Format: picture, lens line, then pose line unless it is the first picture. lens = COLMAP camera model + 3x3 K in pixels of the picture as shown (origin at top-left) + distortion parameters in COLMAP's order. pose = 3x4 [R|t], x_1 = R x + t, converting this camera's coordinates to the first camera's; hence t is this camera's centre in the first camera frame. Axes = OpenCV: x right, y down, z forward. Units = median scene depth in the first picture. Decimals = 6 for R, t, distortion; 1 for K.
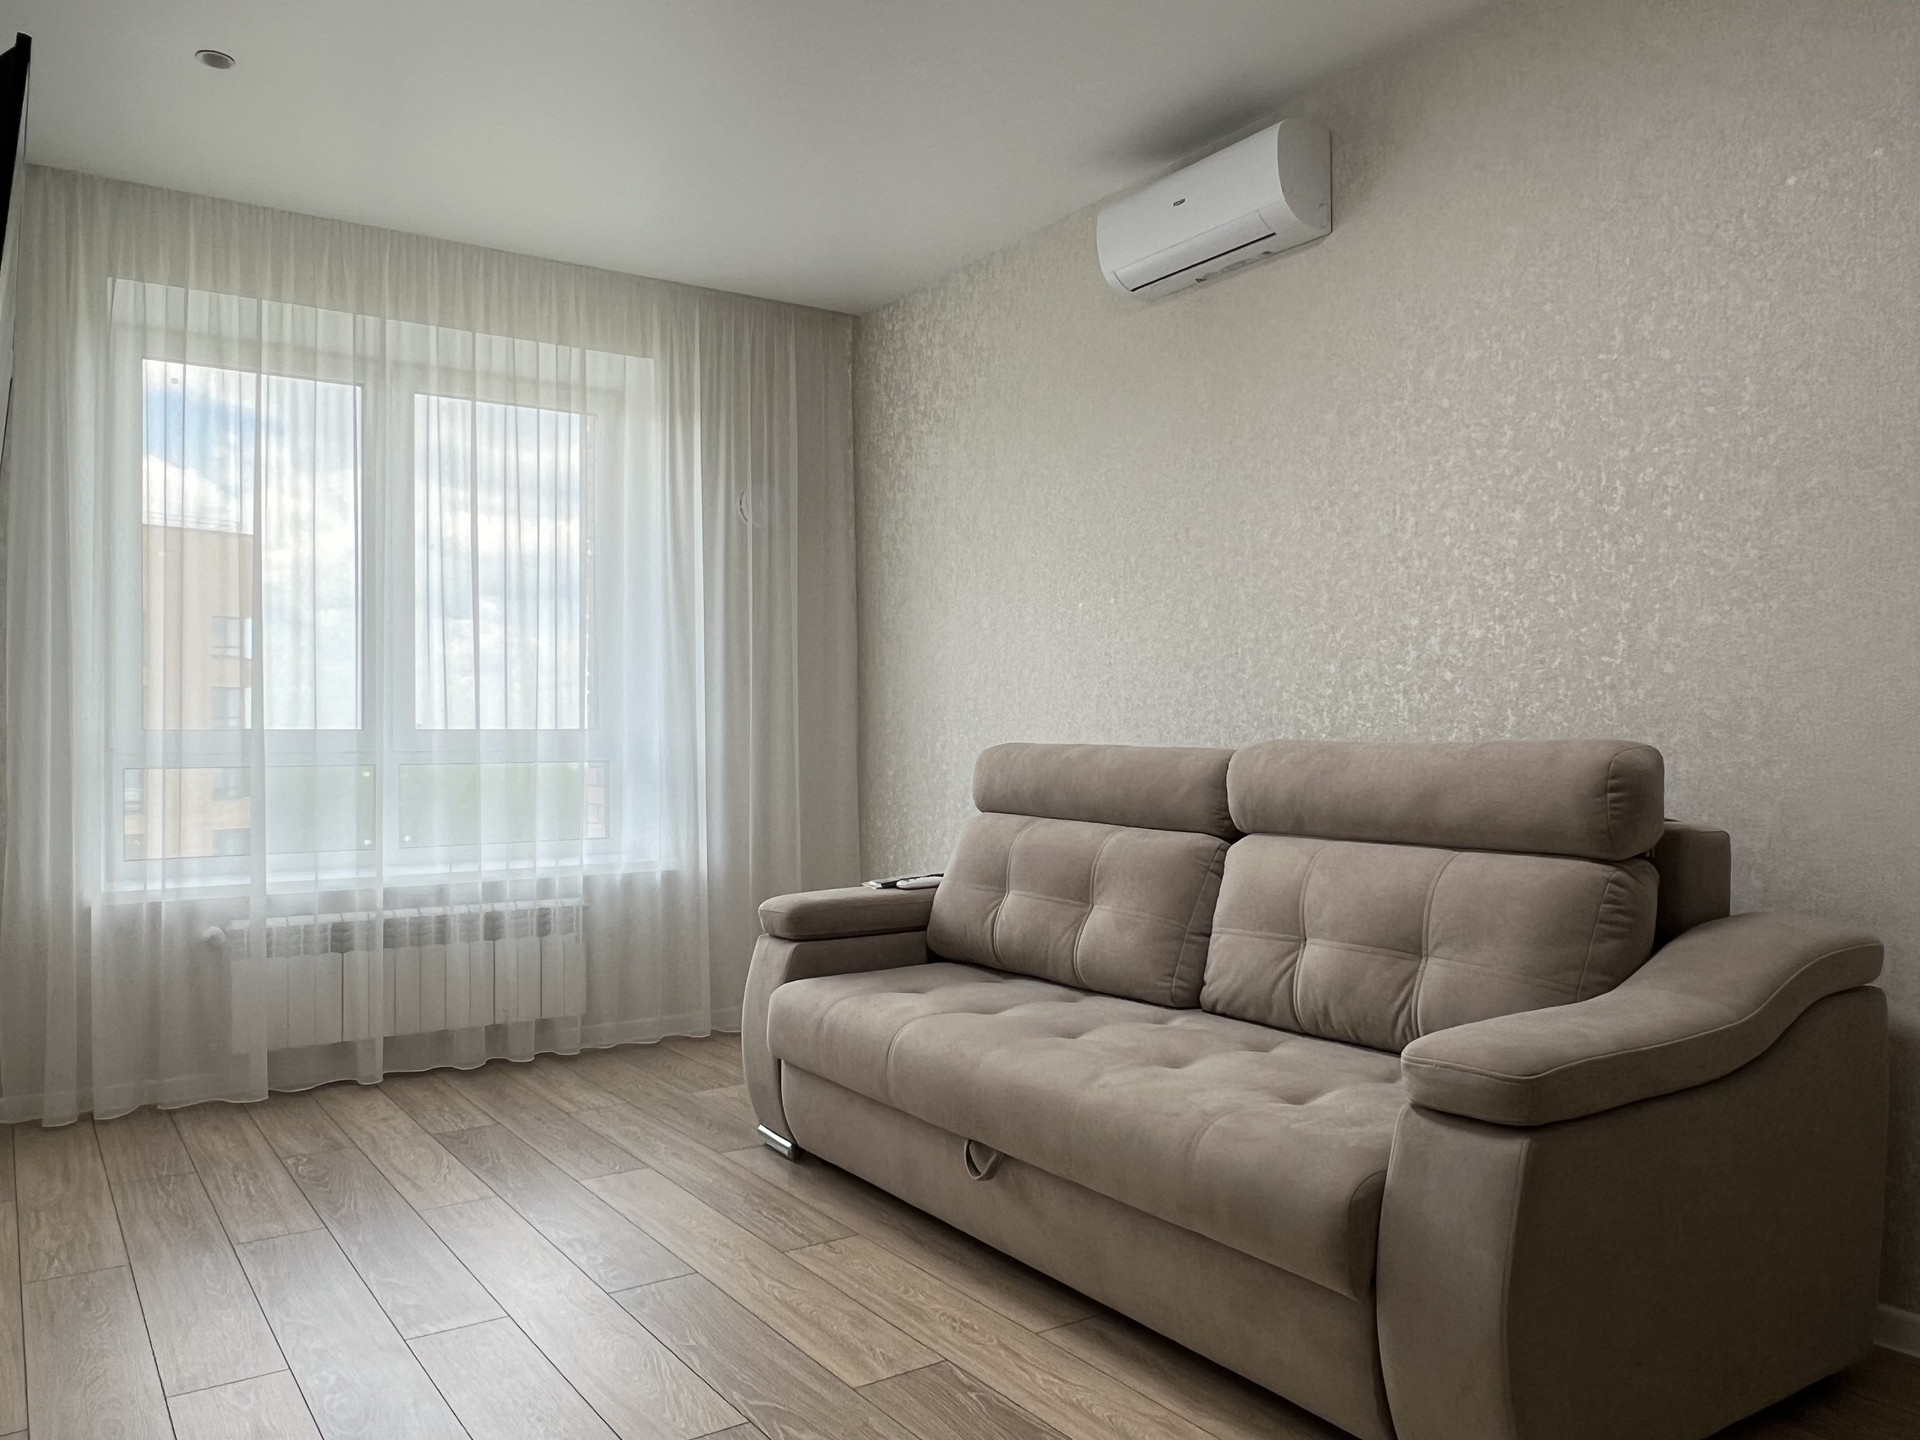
lens RADIAL K [[1435.2, 0, 960.0], [0, 1435.2, 720.0], [0, 0, 1]] dist [0.008036, 0.009016]
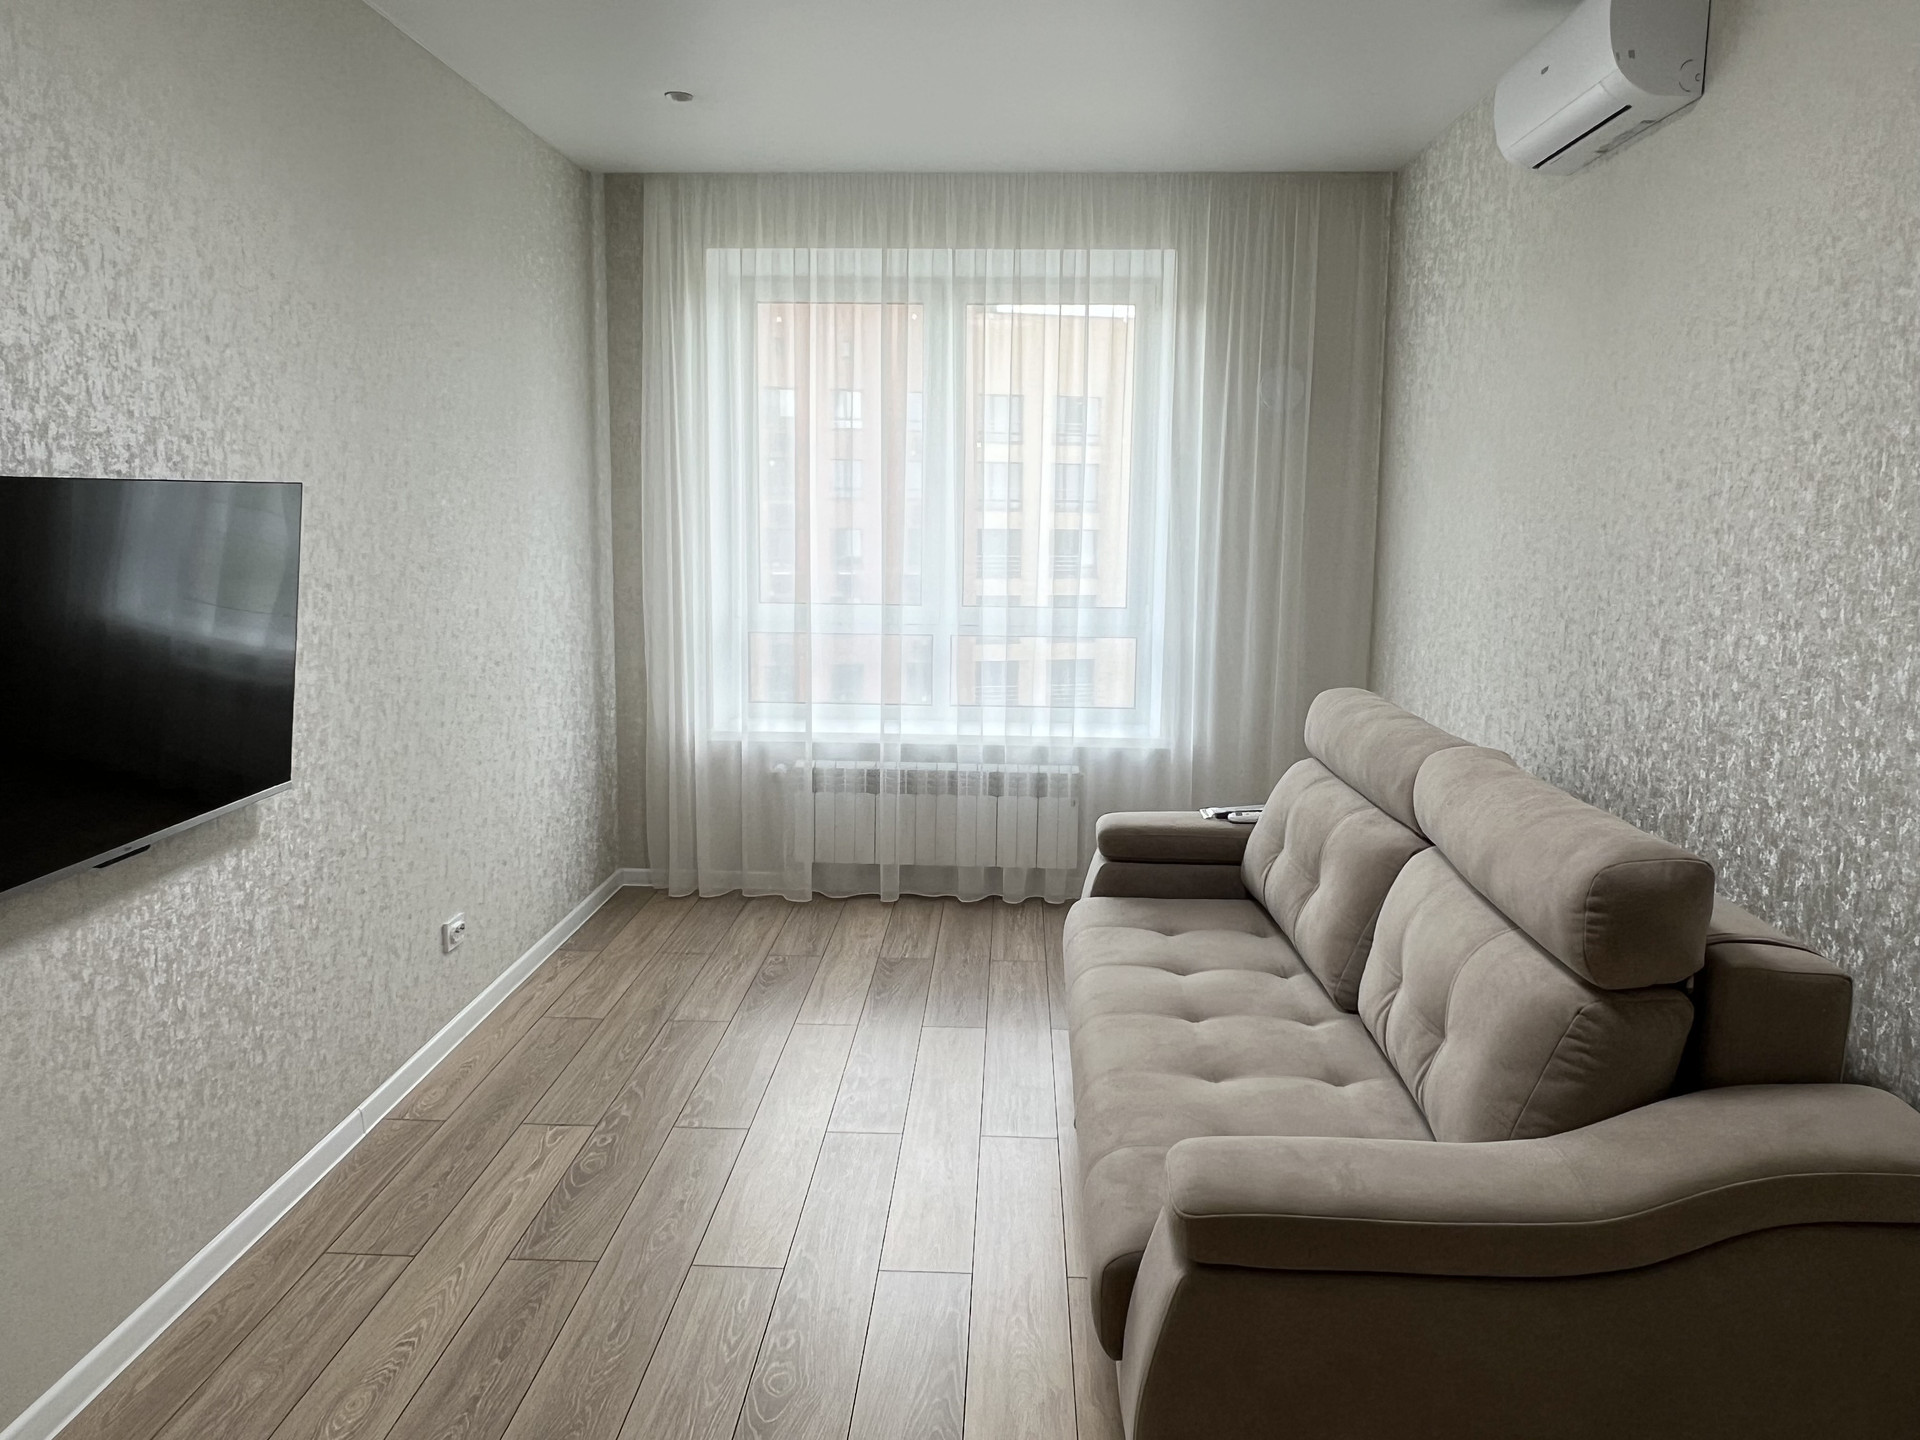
lens RADIAL K [[1435.2, 0, 960.0], [0, 1435.2, 720.0], [0, 0, 1]] dist [0.008036, 0.009016]
pose [[0.808737, 0.106000, -0.578540, 0.343962], [-0.013753, 0.986765, 0.161570, -0.102272], [0.588010, -0.122711, 0.799491, 0.077282]]
